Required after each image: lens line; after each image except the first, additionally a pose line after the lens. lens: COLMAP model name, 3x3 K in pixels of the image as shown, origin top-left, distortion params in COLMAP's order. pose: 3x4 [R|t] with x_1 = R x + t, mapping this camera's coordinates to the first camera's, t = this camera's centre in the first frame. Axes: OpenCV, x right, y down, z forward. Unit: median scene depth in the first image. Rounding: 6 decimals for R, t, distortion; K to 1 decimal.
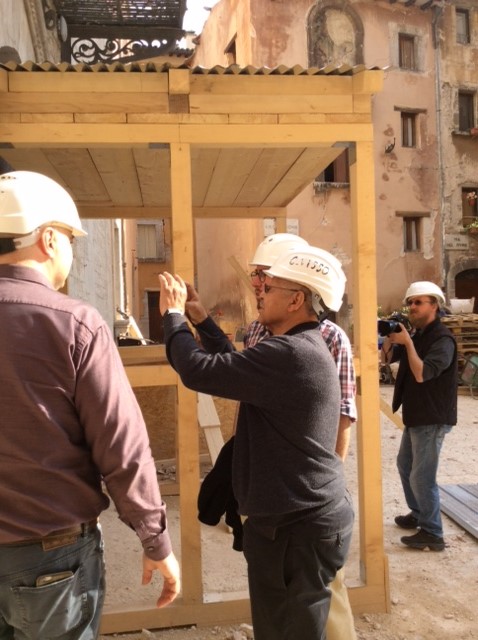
lens RADIAL K [[593.3, 0, 239.0], [0, 593.3, 320.0], [0, 0, 1]] dist [0.122084, -0.156126]
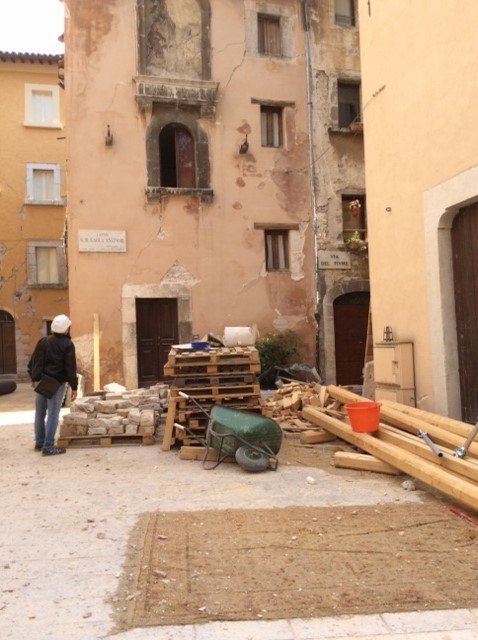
lens RADIAL K [[593.3, 0, 239.0], [0, 593.3, 320.0], [0, 0, 1]] dist [0.122084, -0.156126]
pose [[0.997047, -0.000506, -0.076789, 0.299493], [-0.003545, 0.998609, -0.052600, -0.003186], [0.076709, 0.052717, 0.995659, 0.181445]]
